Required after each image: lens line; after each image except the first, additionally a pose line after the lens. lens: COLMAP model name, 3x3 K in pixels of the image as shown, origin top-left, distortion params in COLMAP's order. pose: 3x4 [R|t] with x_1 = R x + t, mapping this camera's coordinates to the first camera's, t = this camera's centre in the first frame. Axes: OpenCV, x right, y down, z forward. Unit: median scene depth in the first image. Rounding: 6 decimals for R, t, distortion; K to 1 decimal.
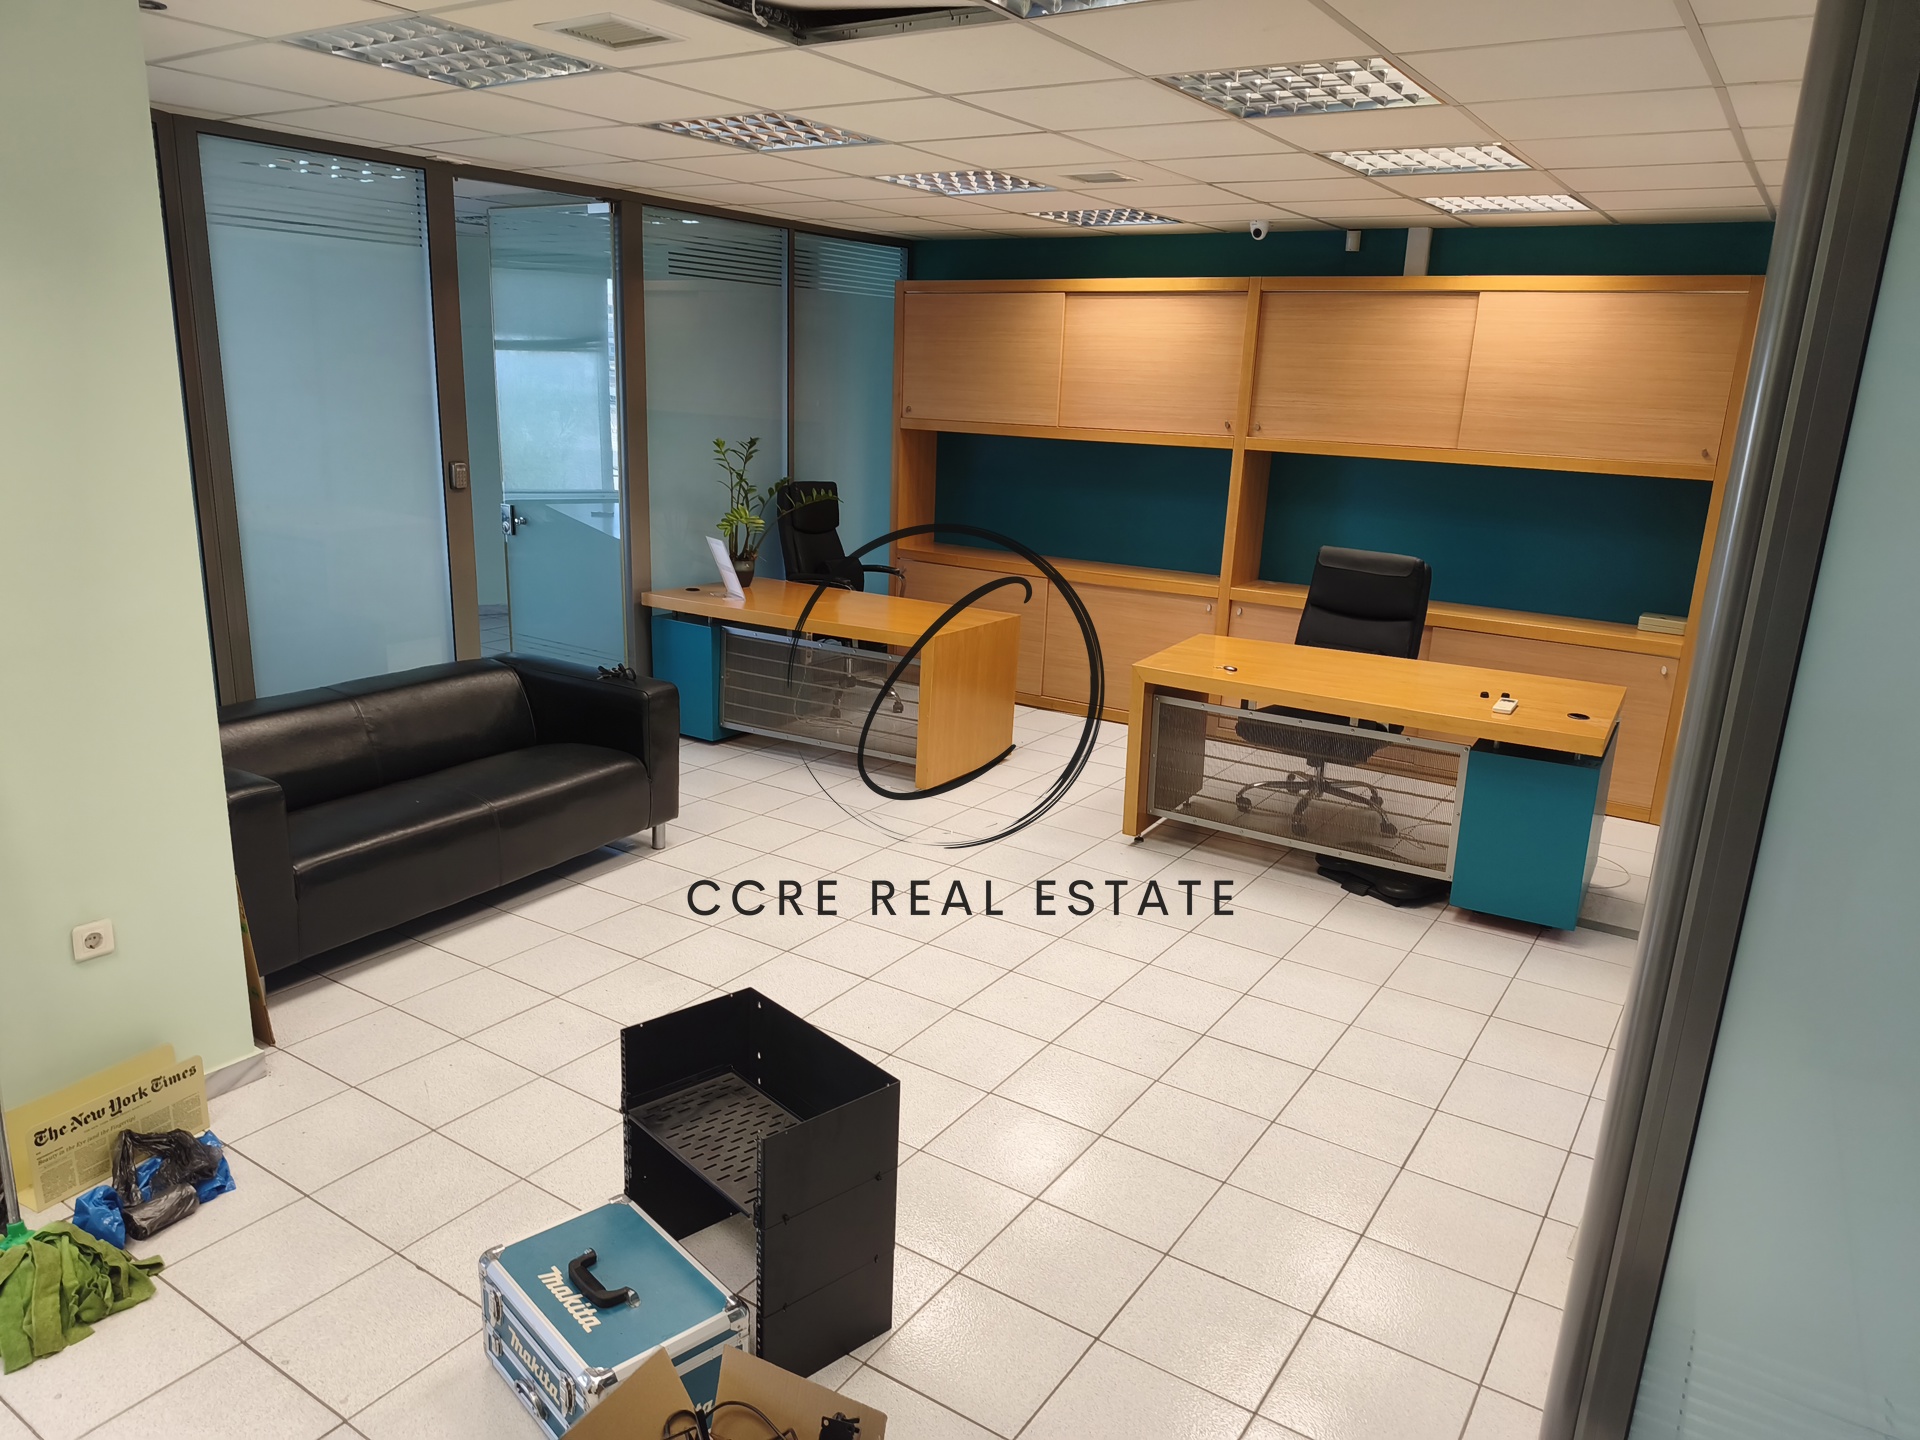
lens RADIAL K [[1301.3, 0, 938.8], [0, 1301.3, 721.0], [0, 0, 1]] dist [0.027239, -0.026148]
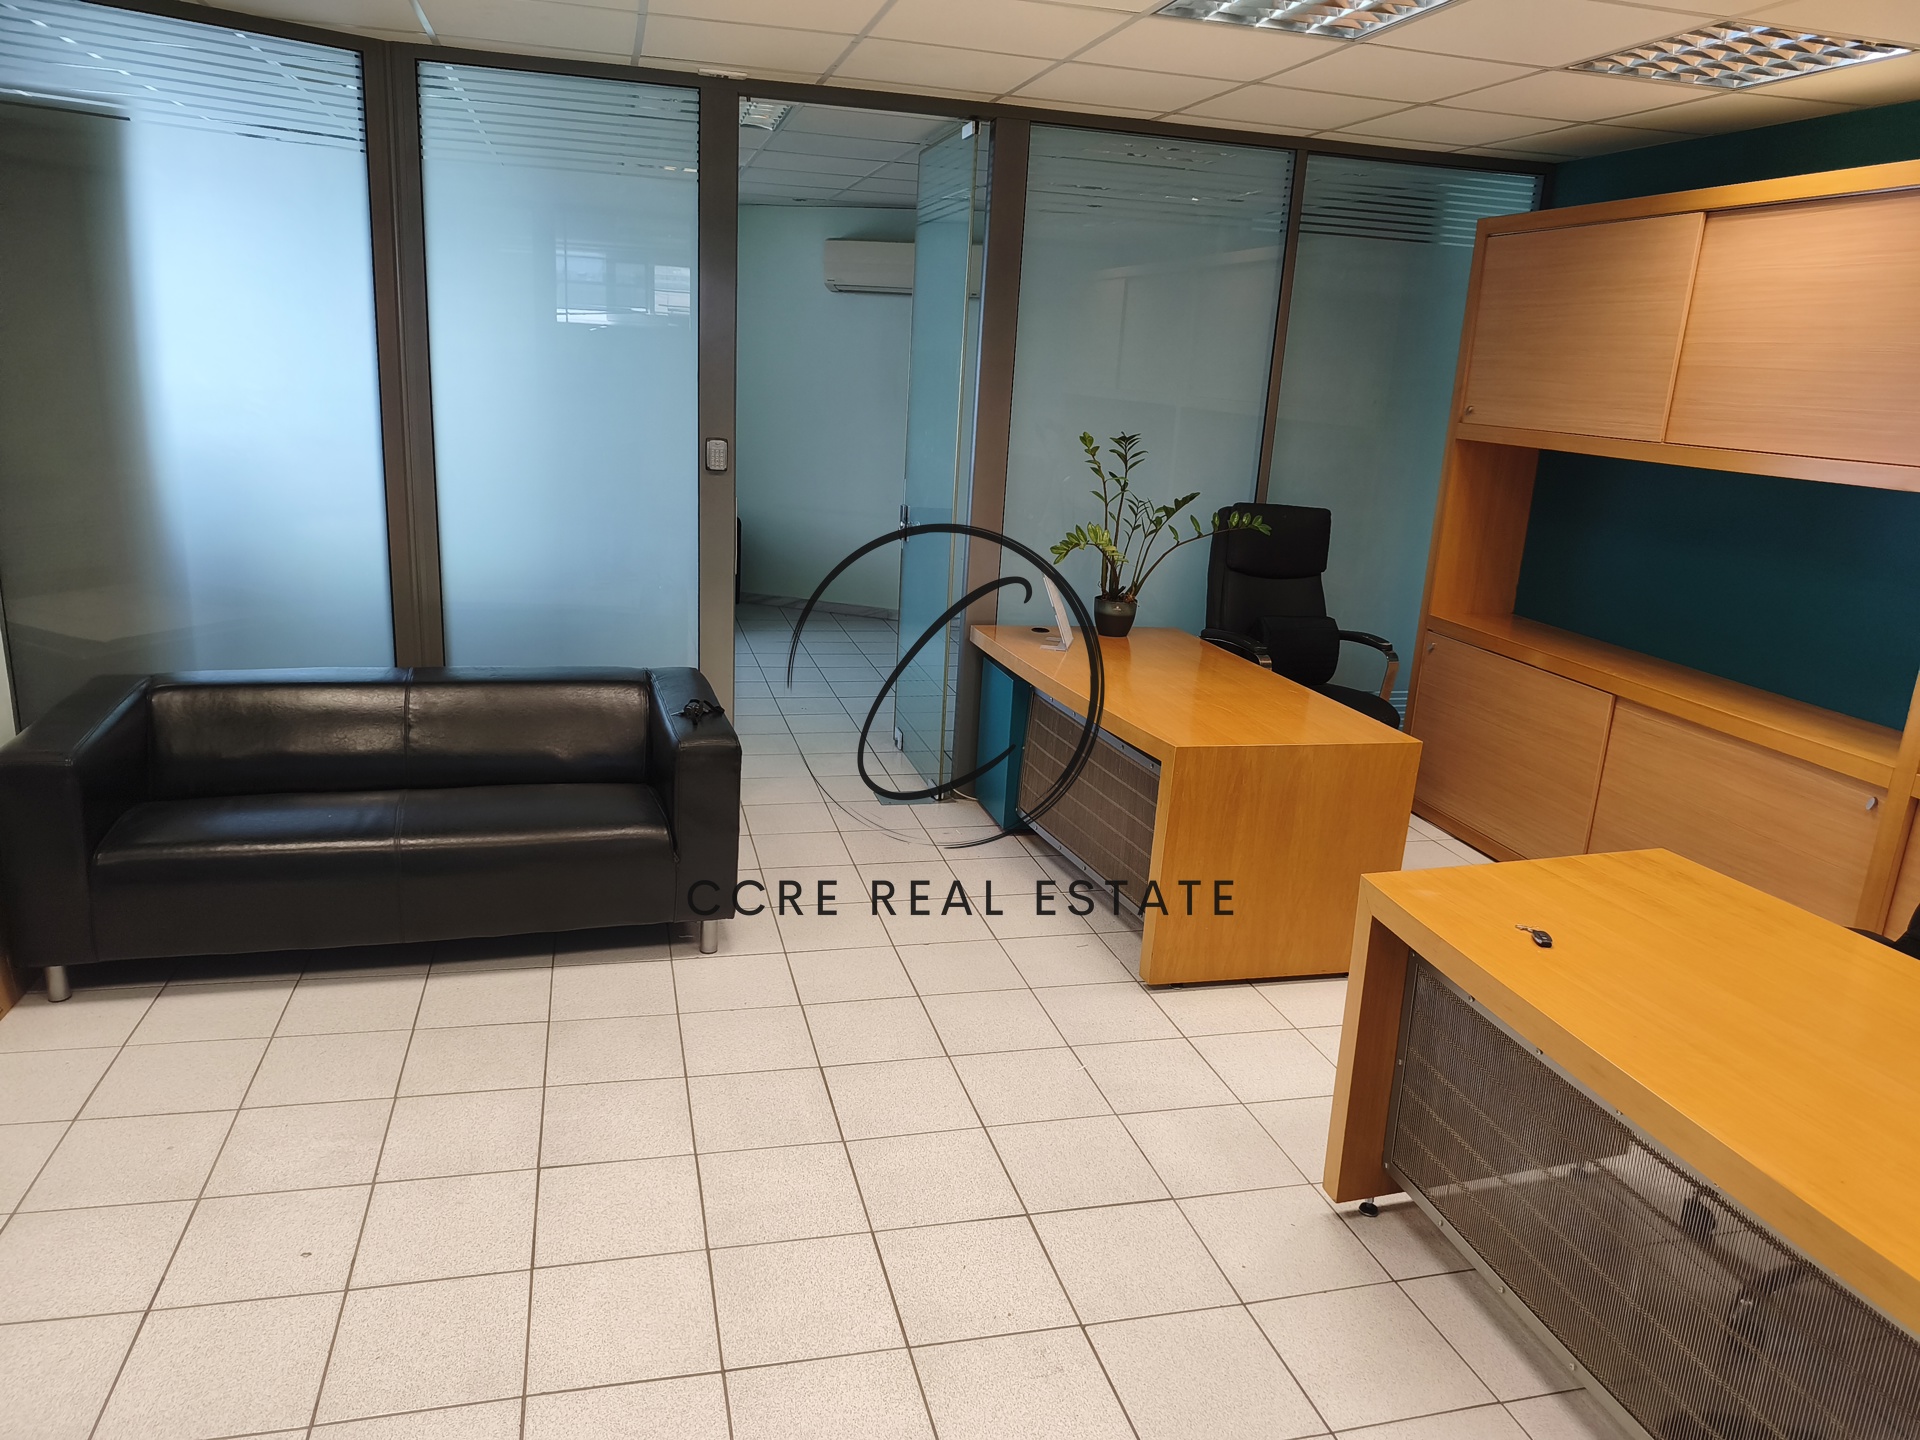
lens RADIAL K [[1301.3, 0, 945.6], [0, 1301.3, 703.5], [0, 0, 1]] dist [0.027239, -0.026148]
pose [[0.747369, 0.175118, -0.640916, 0.280277], [-0.197478, 0.979594, 0.037377, -0.079165], [0.634384, 0.098633, 0.766700, 0.403451]]
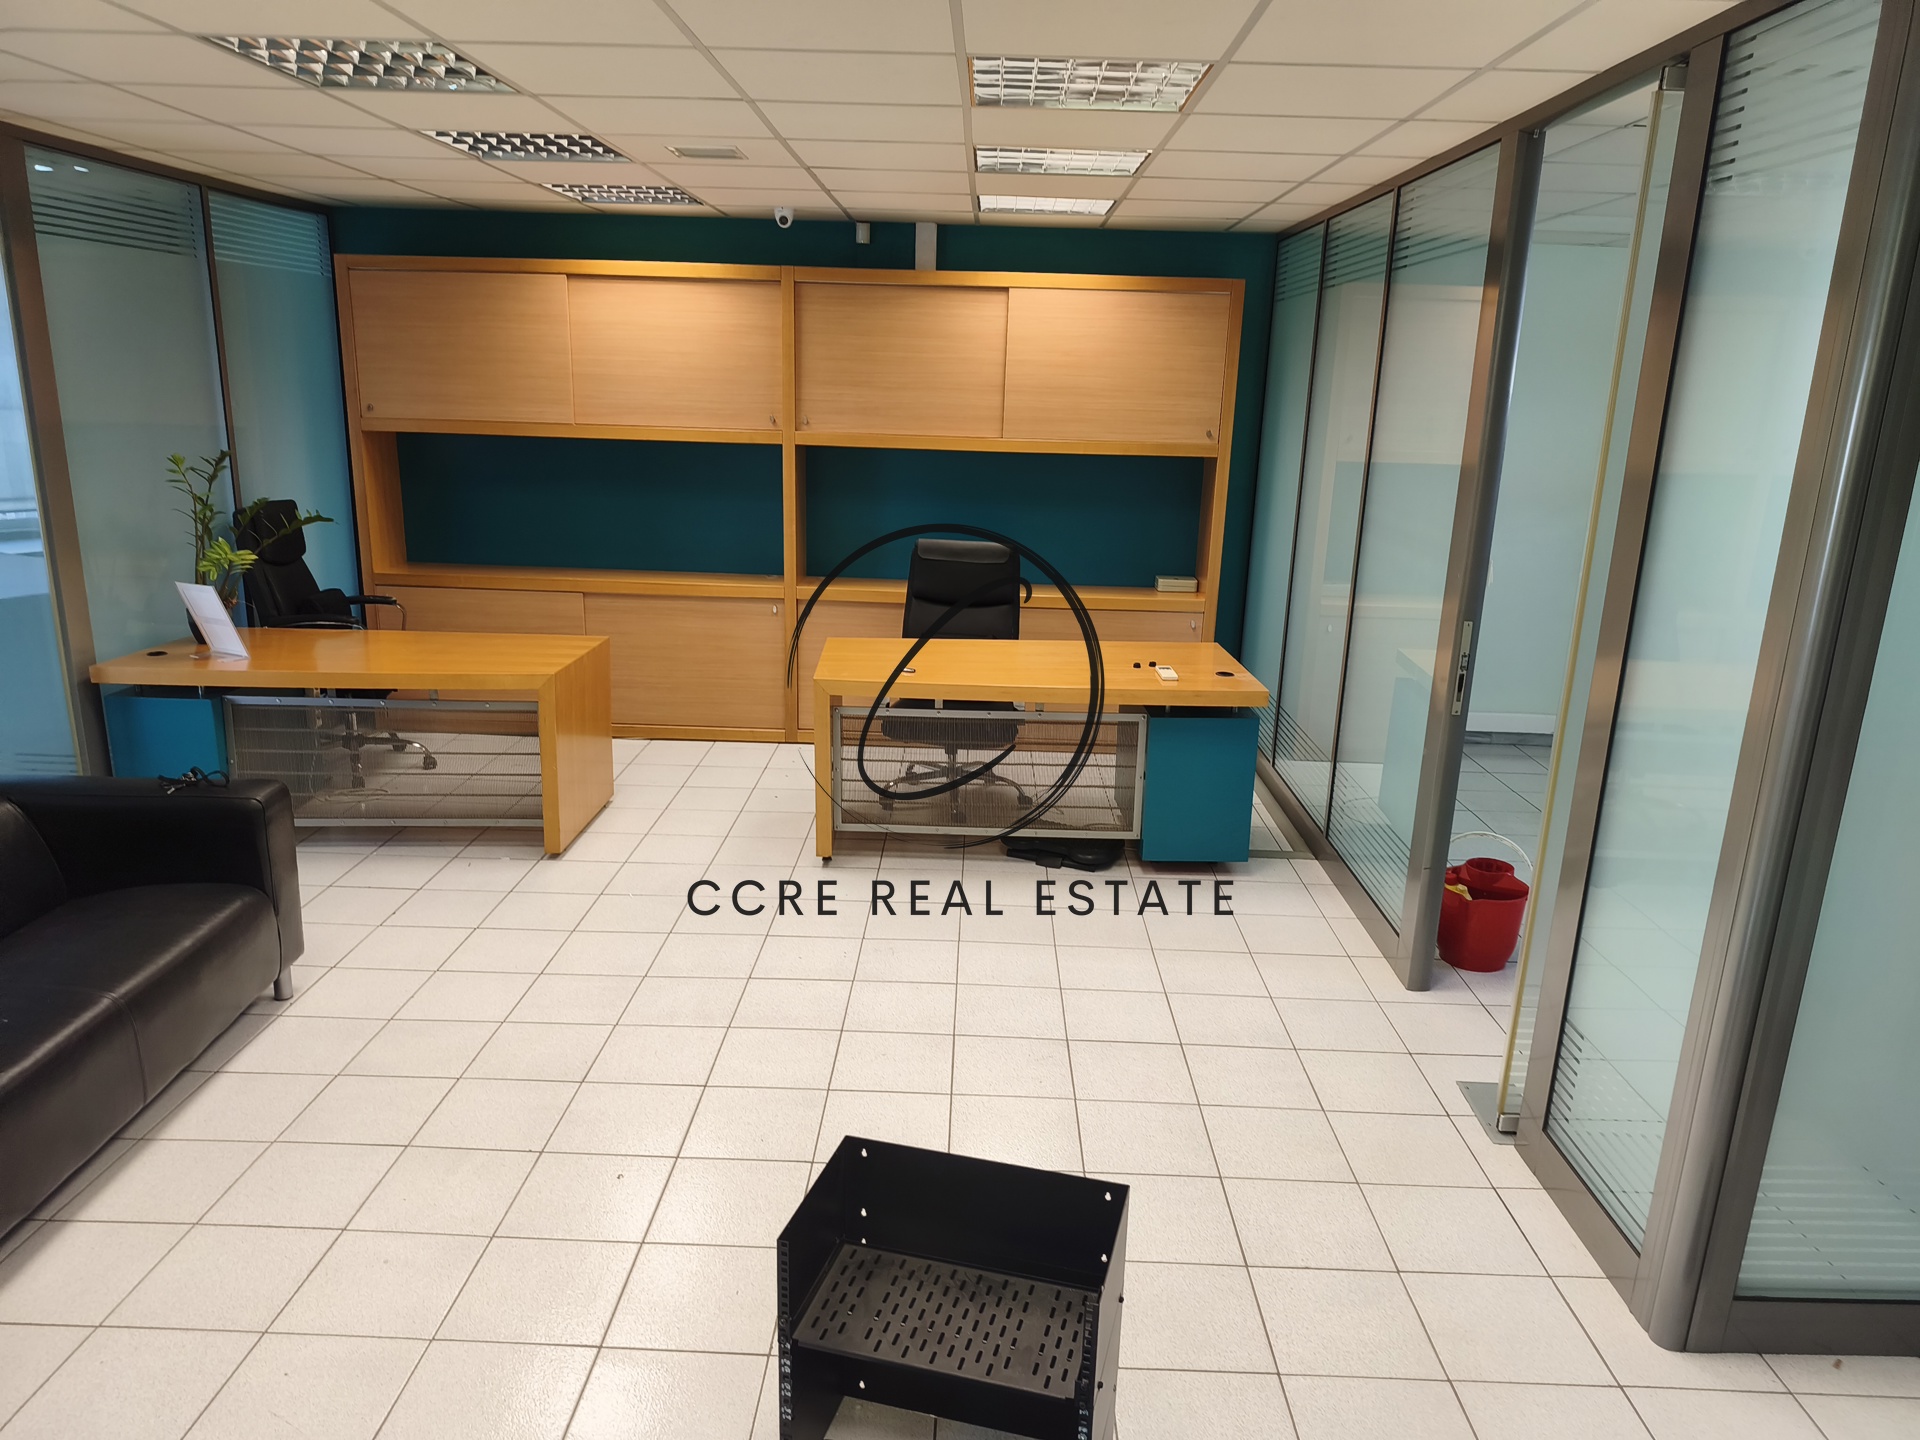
lens RADIAL K [[1301.3, 0, 941.7], [0, 1301.3, 737.2], [0, 0, 1]] dist [0.027239, -0.026148]
pose [[0.847075, -0.152913, 0.509000, -0.208758], [0.140701, 0.988066, 0.062678, -0.038308], [-0.512510, 0.018524, 0.858482, 0.113581]]
